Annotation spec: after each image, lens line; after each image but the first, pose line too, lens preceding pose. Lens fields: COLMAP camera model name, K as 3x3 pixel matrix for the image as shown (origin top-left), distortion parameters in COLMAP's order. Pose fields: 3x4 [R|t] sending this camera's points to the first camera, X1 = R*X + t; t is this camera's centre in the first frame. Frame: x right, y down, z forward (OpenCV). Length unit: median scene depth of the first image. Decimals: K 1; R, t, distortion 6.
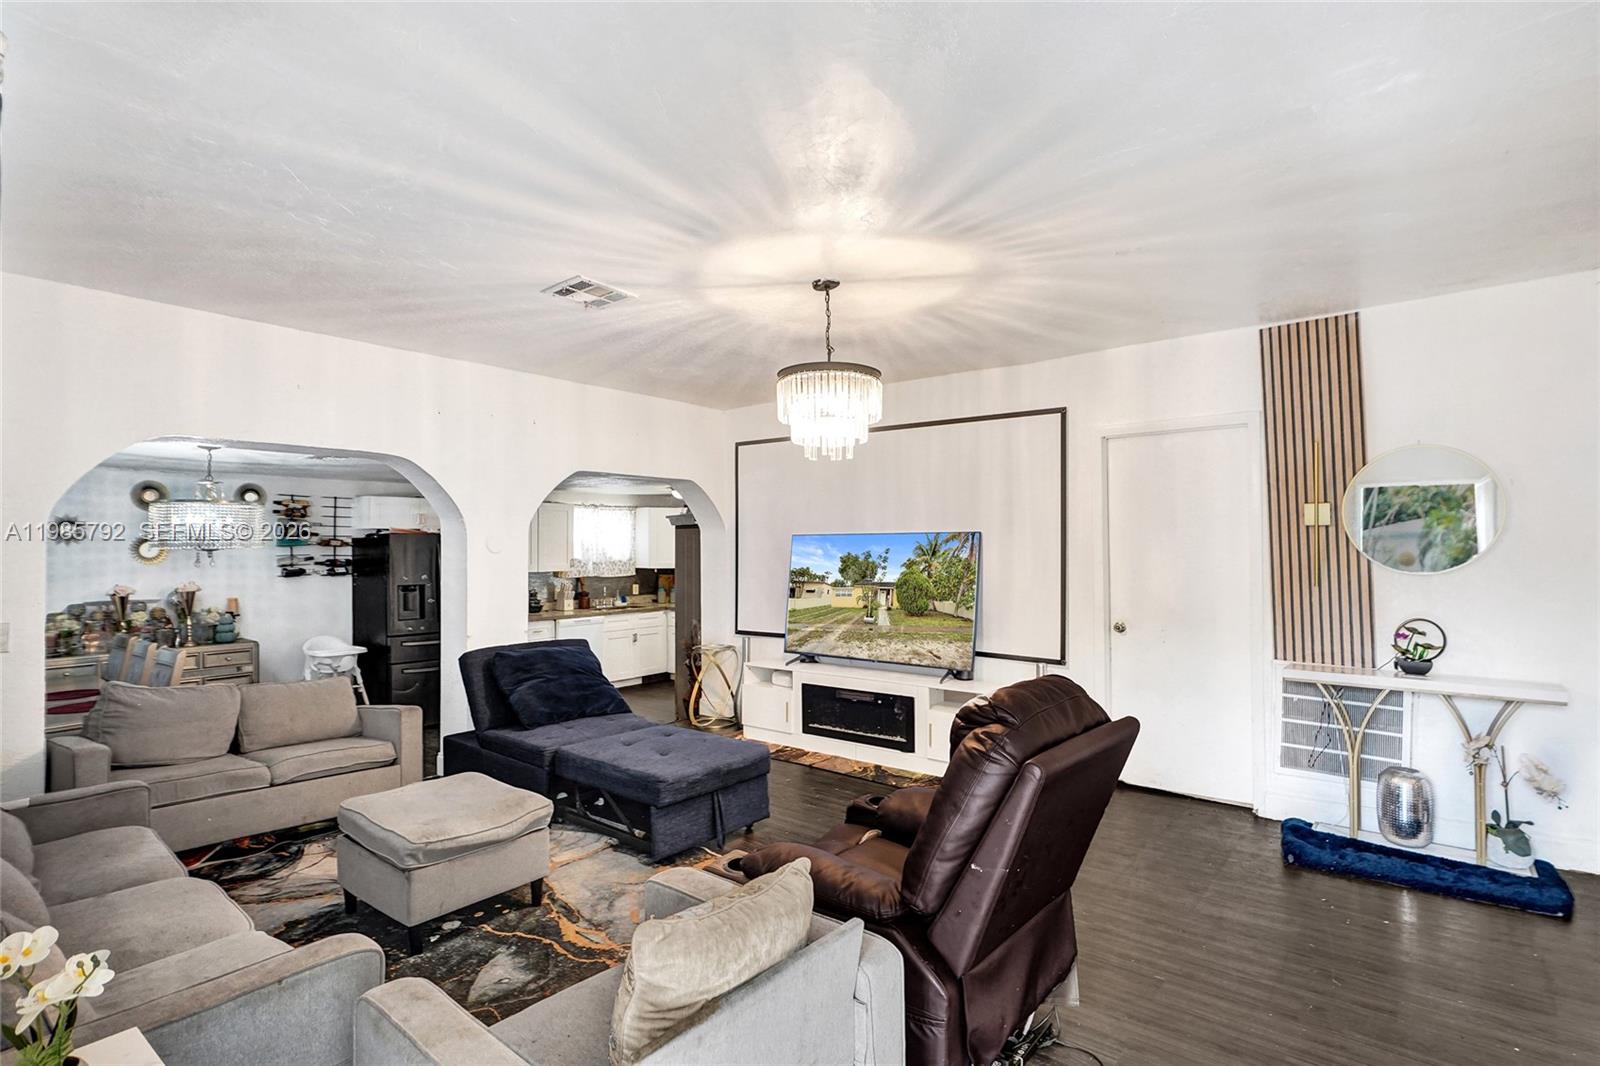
lens RADIAL K [[787.1, 0, 794.7], [0, 787.1, 538.4], [0, 0, 1]] dist [0.002919, 0.000757]
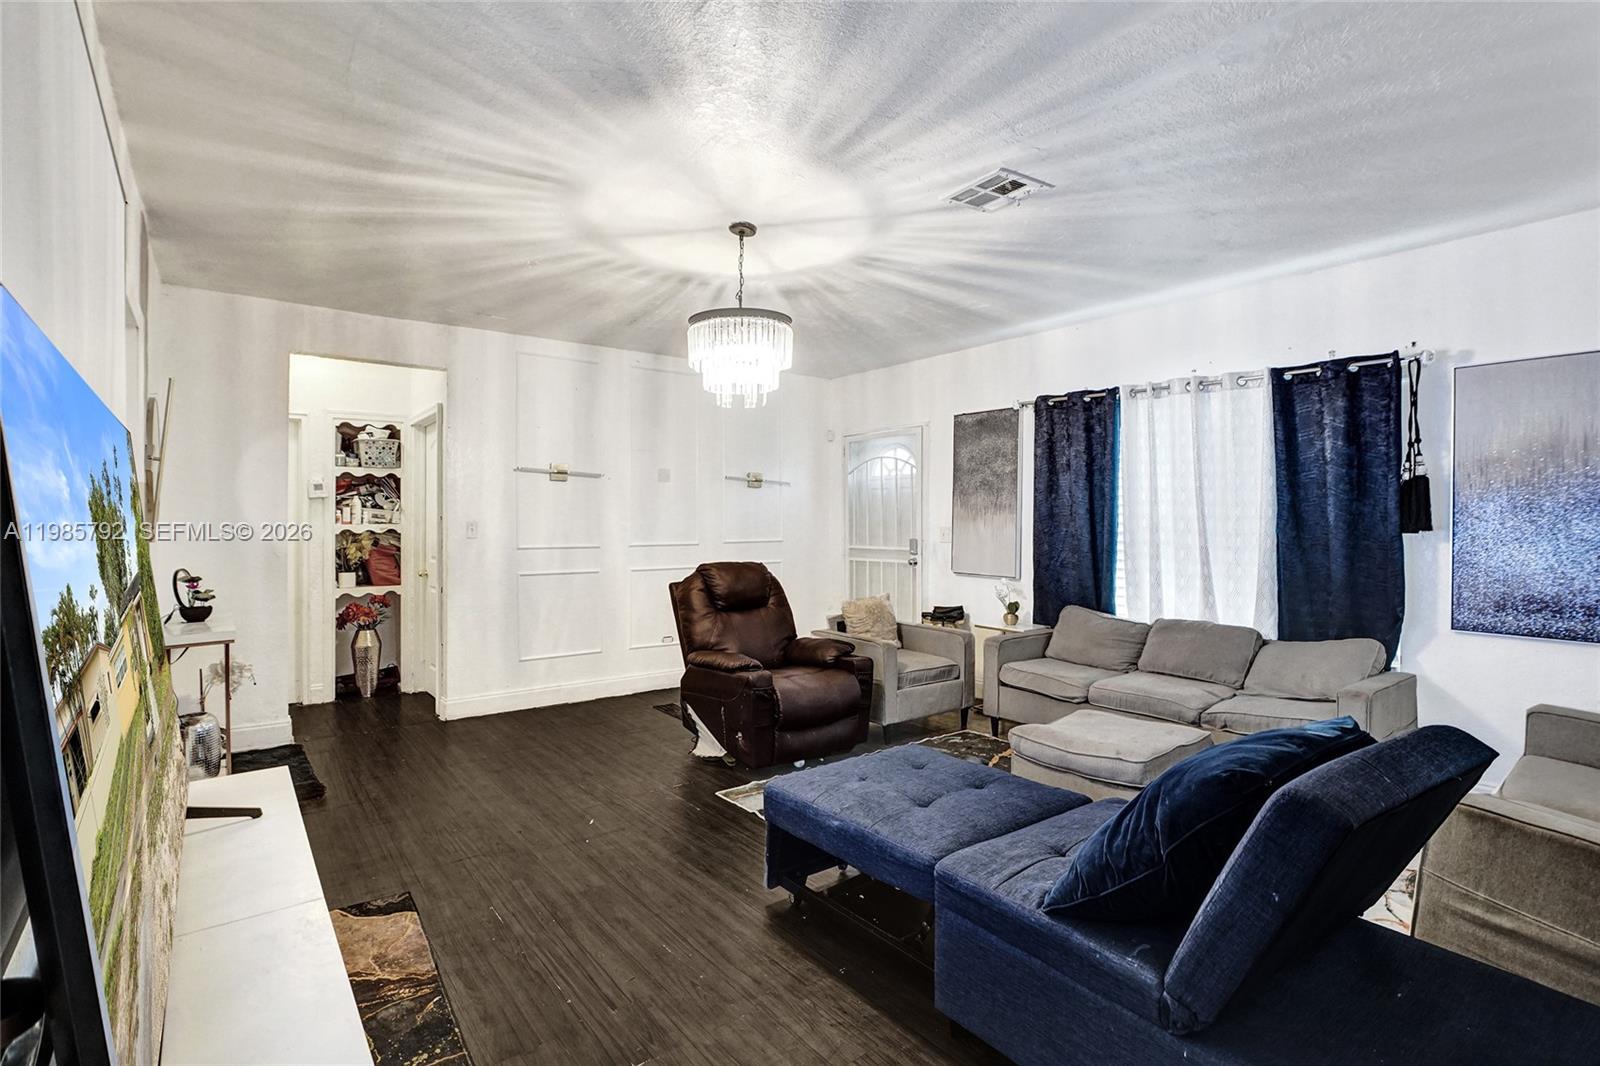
lens RADIAL K [[792.9, 0, 798.6], [0, 792.9, 525.3], [0, 0, 1]] dist [-0.002584, 0.000032]
pose [[-0.974963, 0.006902, 0.222261, -0.202546], [0.004808, 0.999939, -0.009960, 0.049711], [-0.222317, -0.008642, -0.974936, 1.590379]]
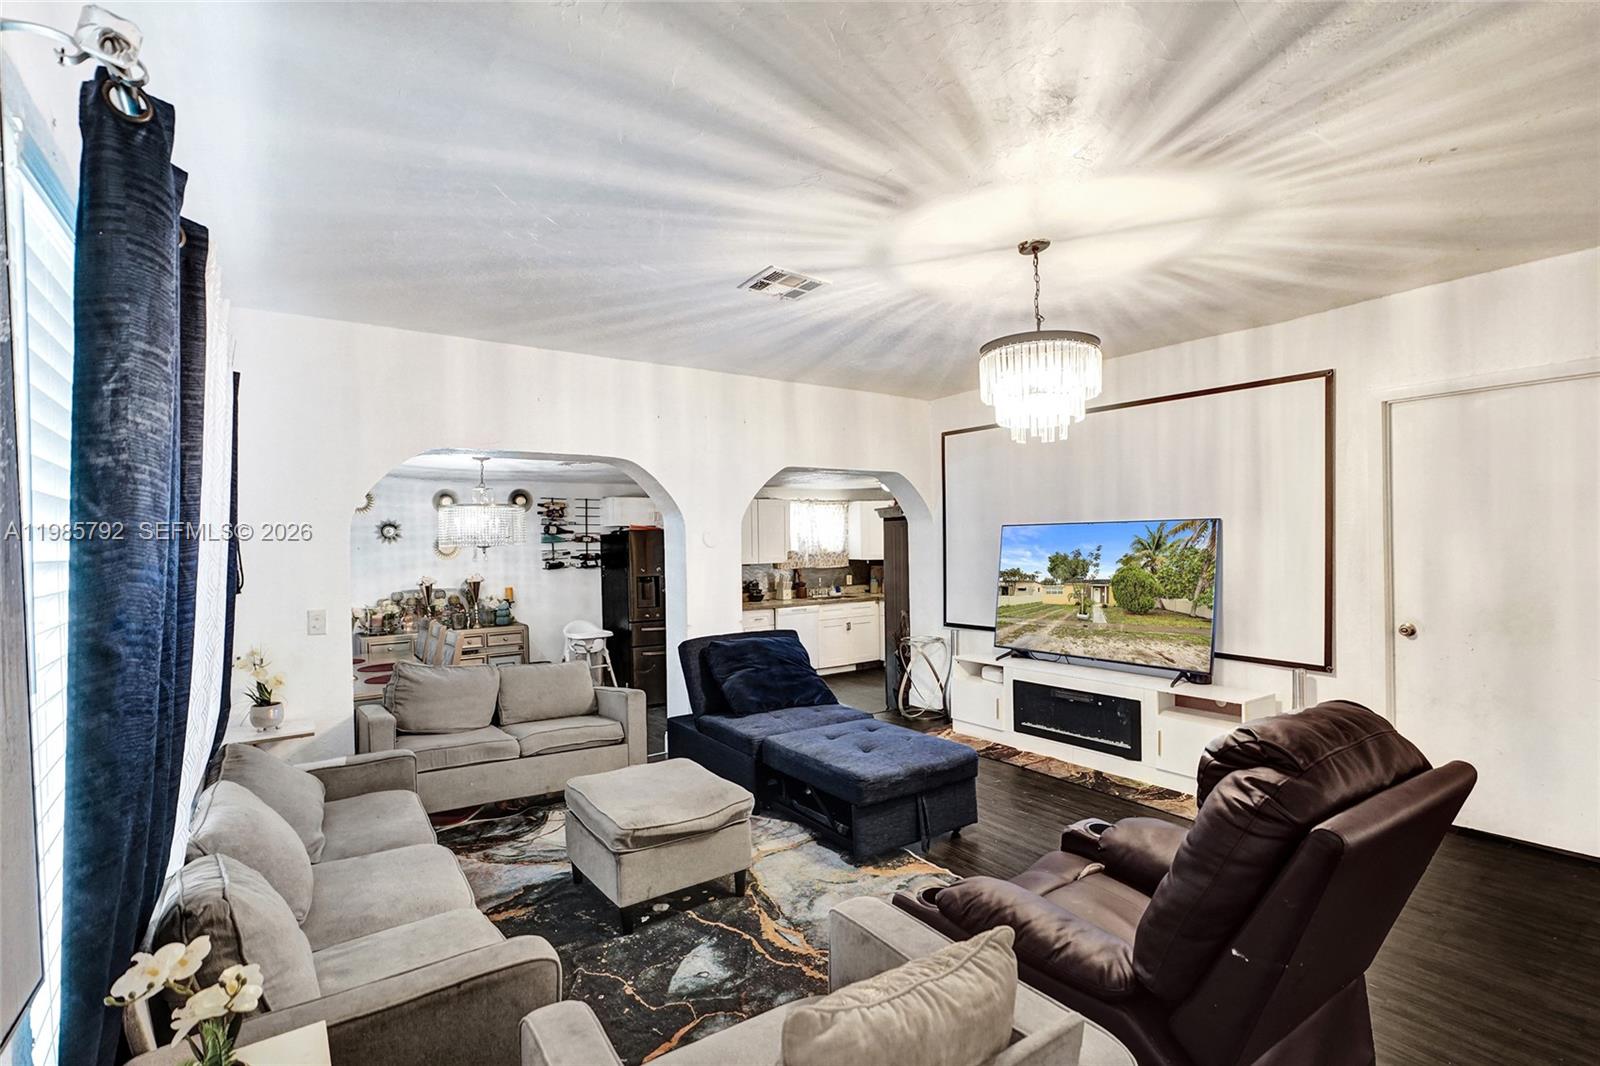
lens RADIAL K [[742.3, 0, 804.5], [0, 742.3, 548.1], [0, 0, 1]] dist [-0.003163, 0.000490]
pose [[0.964052, -0.008721, -0.265571, 0.007252], [0.015178, 0.999637, 0.022270, -0.000807], [0.265281, -0.025500, 0.963834, 0.086354]]
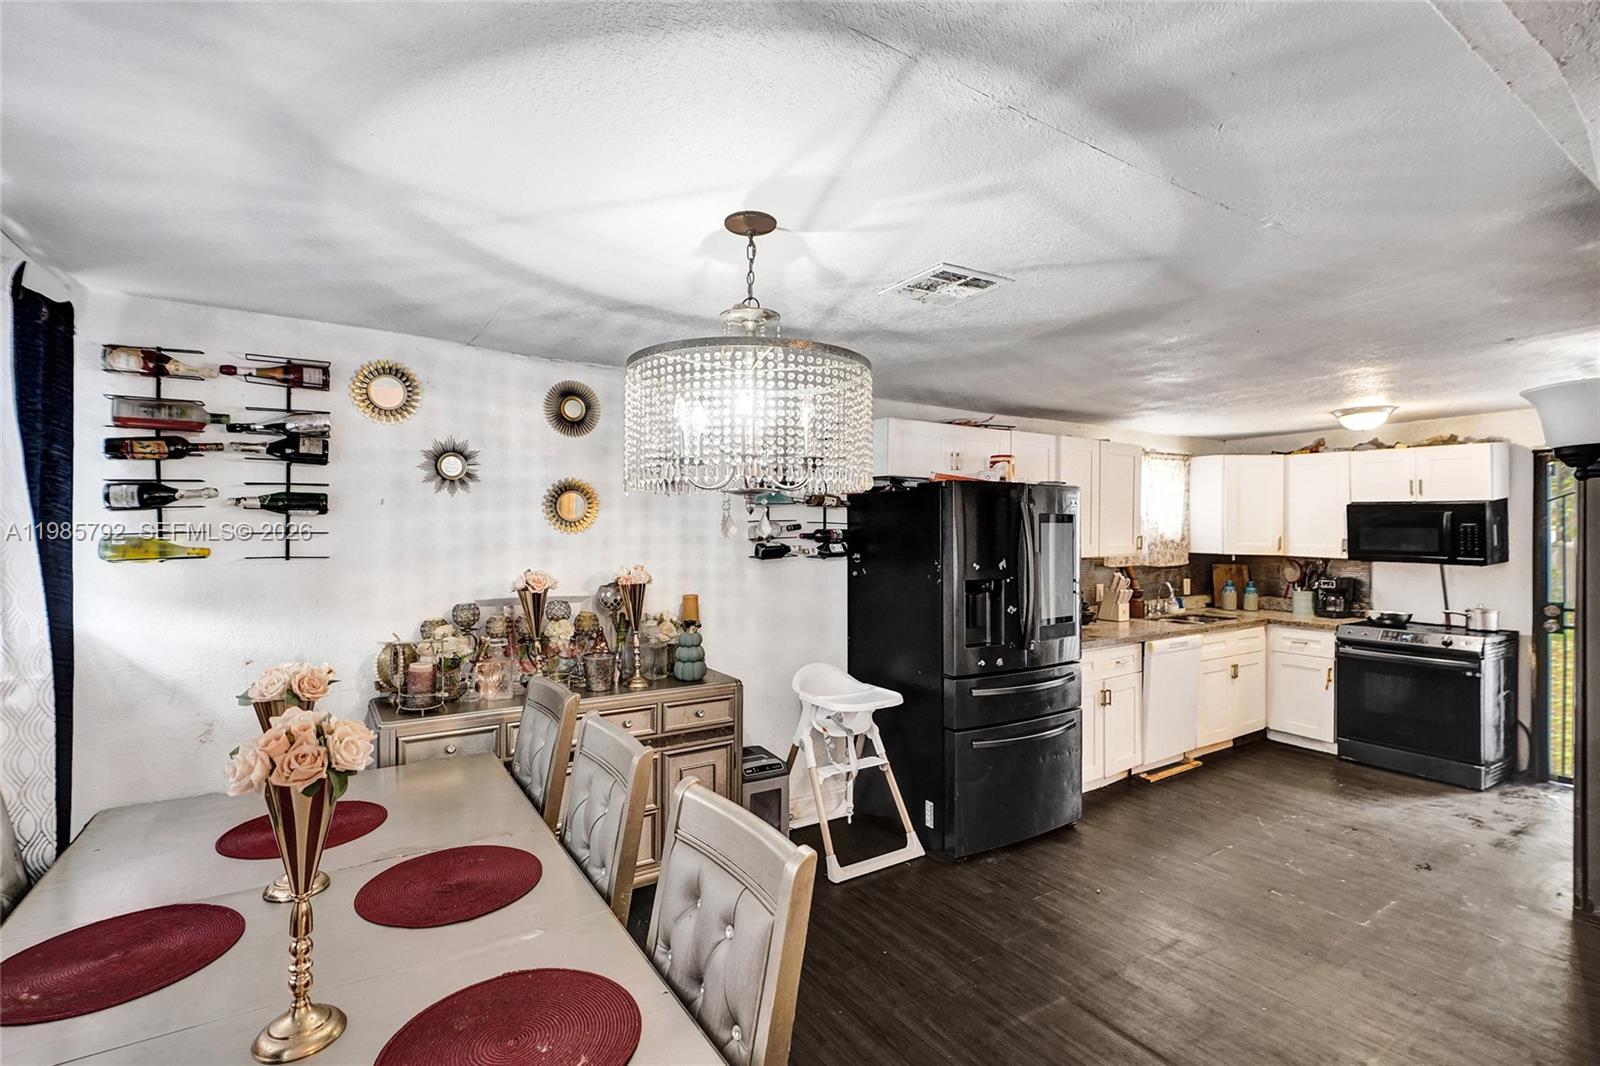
lens RADIAL K [[727.2, 0, 797.1], [0, 727.2, 528.9], [0, 0, 1]] dist [-0.000092, 0.000133]
pose [[0.953439, 0.014704, -0.301228, -0.764595], [-0.010641, 0.999829, 0.015126, 0.031467], [0.301399, -0.011216, 0.953432, 0.835463]]
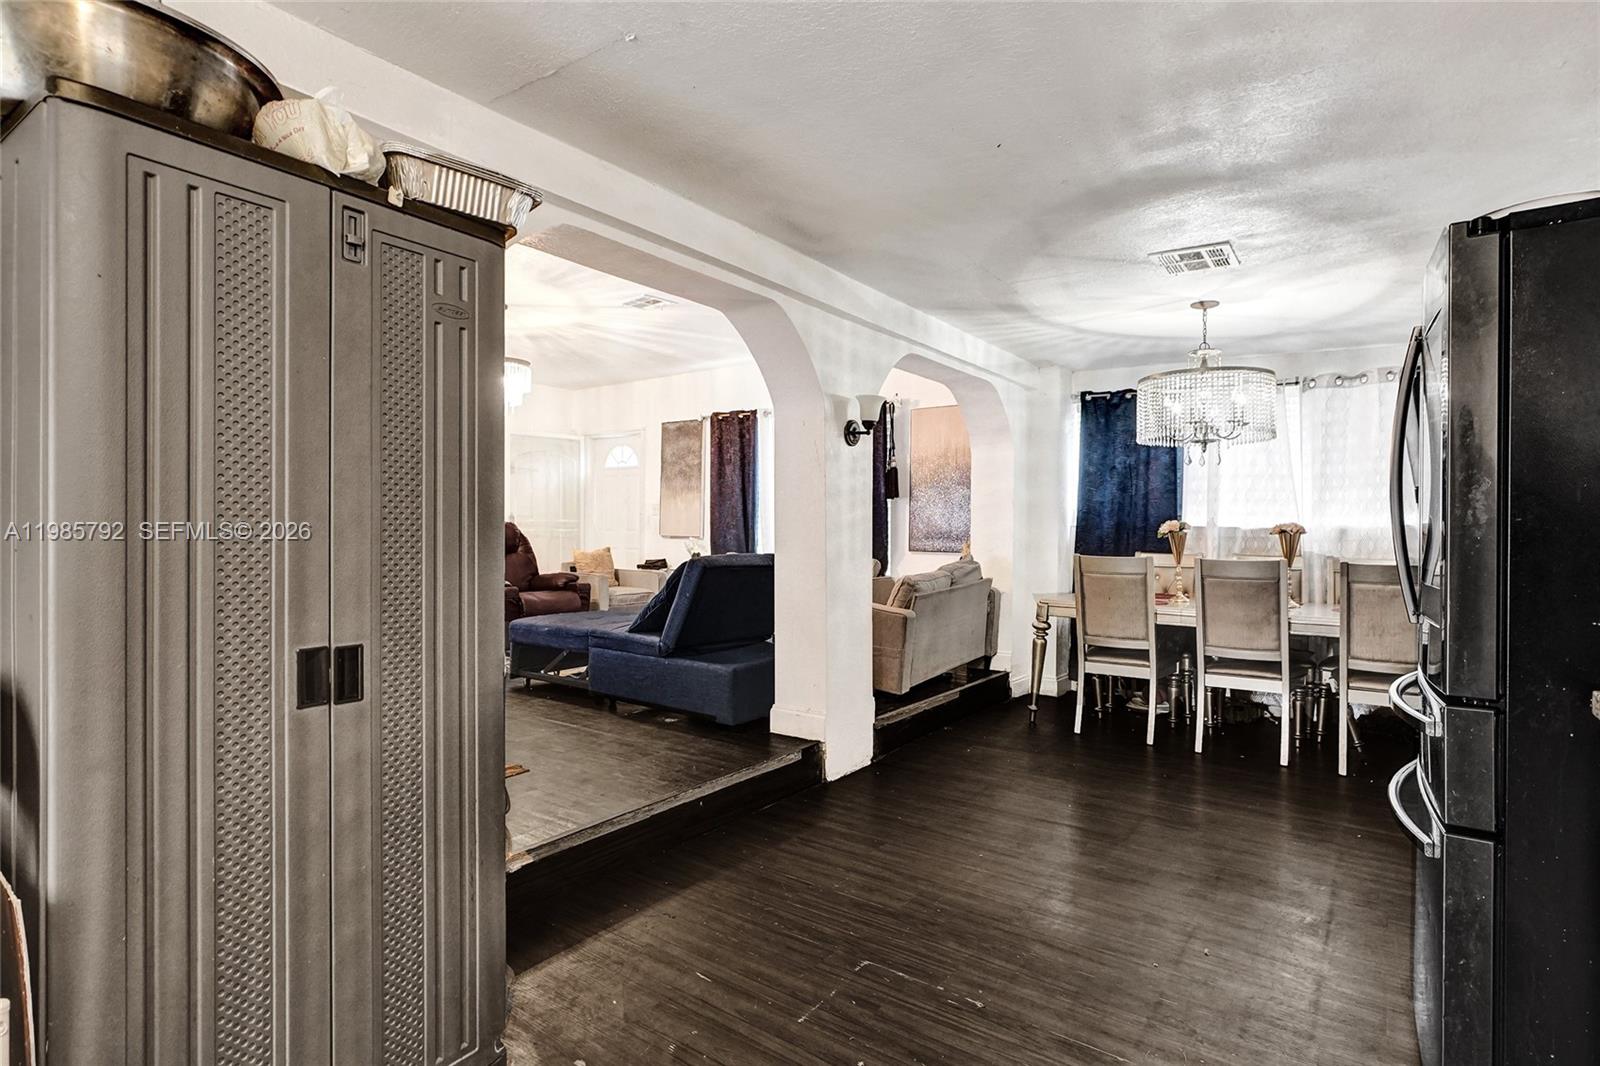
lens RADIAL K [[792.9, 0, 798.6], [0, 792.9, 525.3], [0, 0, 1]] dist [-0.002584, 0.000032]
pose [[-0.997981, 0.005703, -0.063262, -0.383722], [0.006395, 0.999922, -0.010746, 0.121969], [0.063195, -0.011129, -0.997939, 2.166116]]
